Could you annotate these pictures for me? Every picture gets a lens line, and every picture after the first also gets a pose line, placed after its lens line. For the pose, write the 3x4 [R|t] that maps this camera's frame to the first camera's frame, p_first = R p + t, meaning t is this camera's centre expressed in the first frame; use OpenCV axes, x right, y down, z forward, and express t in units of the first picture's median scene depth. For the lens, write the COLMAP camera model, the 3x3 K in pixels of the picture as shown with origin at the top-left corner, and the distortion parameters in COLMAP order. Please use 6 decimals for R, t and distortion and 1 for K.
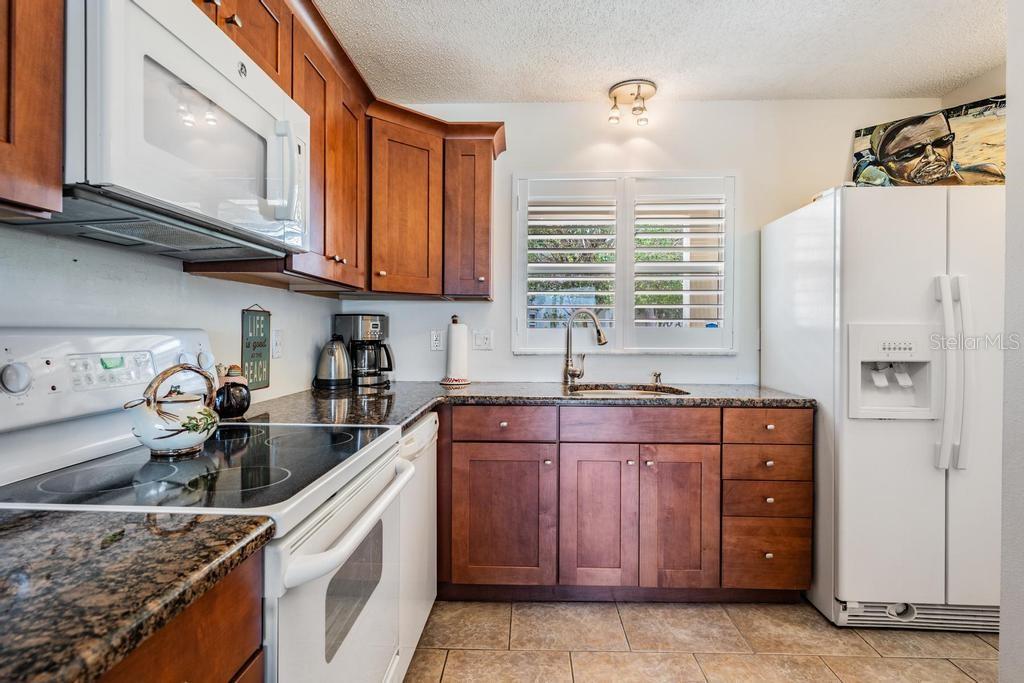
lens RADIAL K [[552.8, 0, 510.6], [0, 552.8, 336.3], [0, 0, 1]] dist [0.006388, 0.000349]
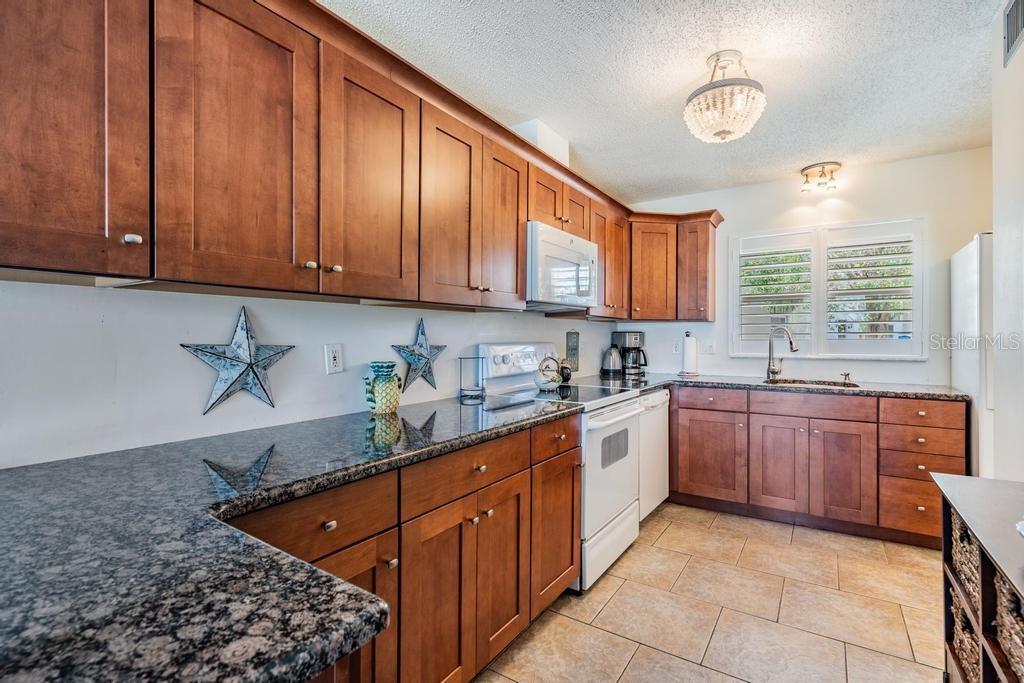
lens RADIAL K [[494.8, 0, 511.0], [0, 494.8, 338.9], [0, 0, 1]] dist [-0.003362, 0.000952]
pose [[0.861879, -0.001612, -0.507111, 0.214684], [-0.001995, 0.999976, -0.006569, -0.008616], [0.507109, 0.006673, 0.861856, -0.550195]]
